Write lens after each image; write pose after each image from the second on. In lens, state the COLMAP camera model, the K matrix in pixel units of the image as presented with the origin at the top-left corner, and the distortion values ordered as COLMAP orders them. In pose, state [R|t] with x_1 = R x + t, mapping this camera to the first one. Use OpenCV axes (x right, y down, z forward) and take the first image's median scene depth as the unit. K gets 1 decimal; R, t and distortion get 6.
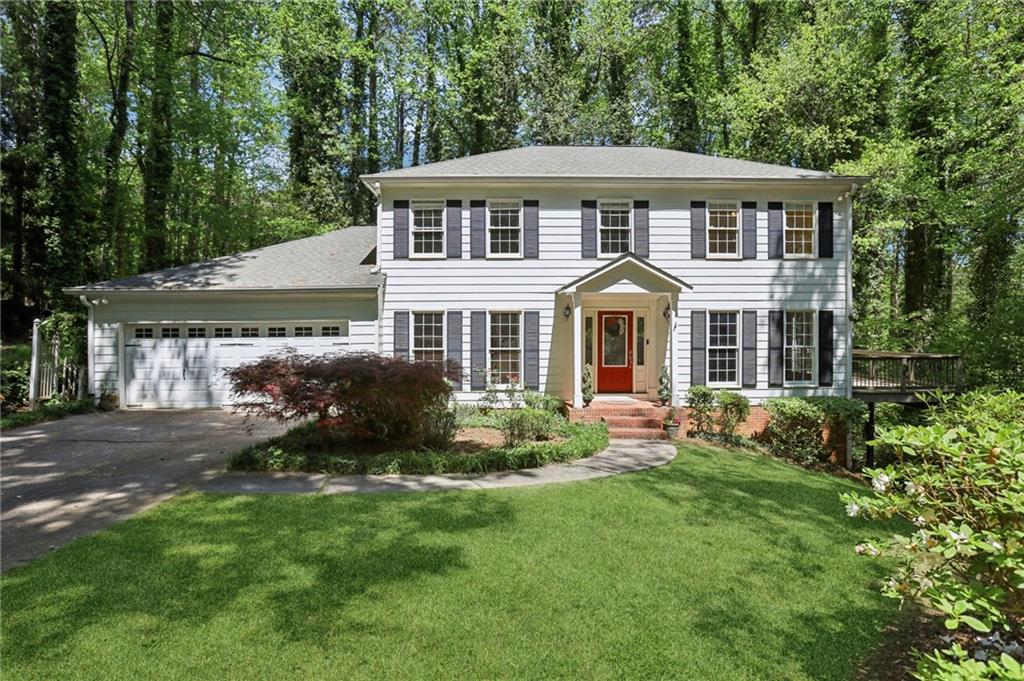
lens RADIAL K [[567.9, 0, 507.3], [0, 567.9, 344.4], [0, 0, 1]] dist [-0.042687, 0.001323]
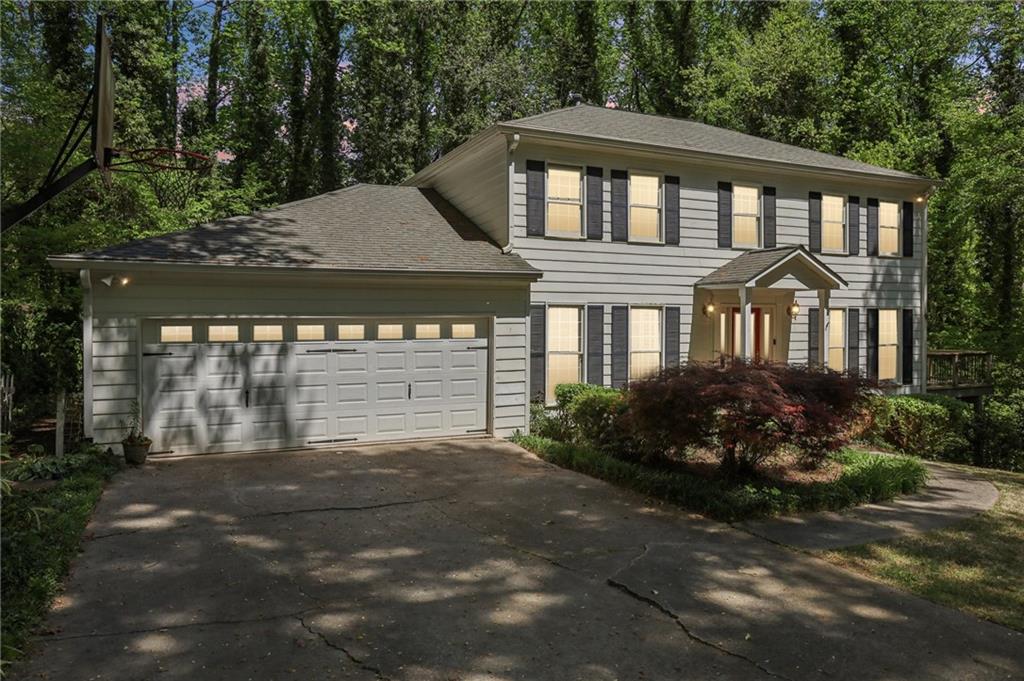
lens RADIAL K [[697.3, 0, 516.3], [0, 697.3, 339.7], [0, 0, 1]] dist [-0.000369, 0.000460]
pose [[0.912131, -0.006806, 0.409842, -0.596470], [0.008565, 0.999960, -0.002457, -0.008635], [-0.409809, 0.005751, 0.912153, 0.143291]]
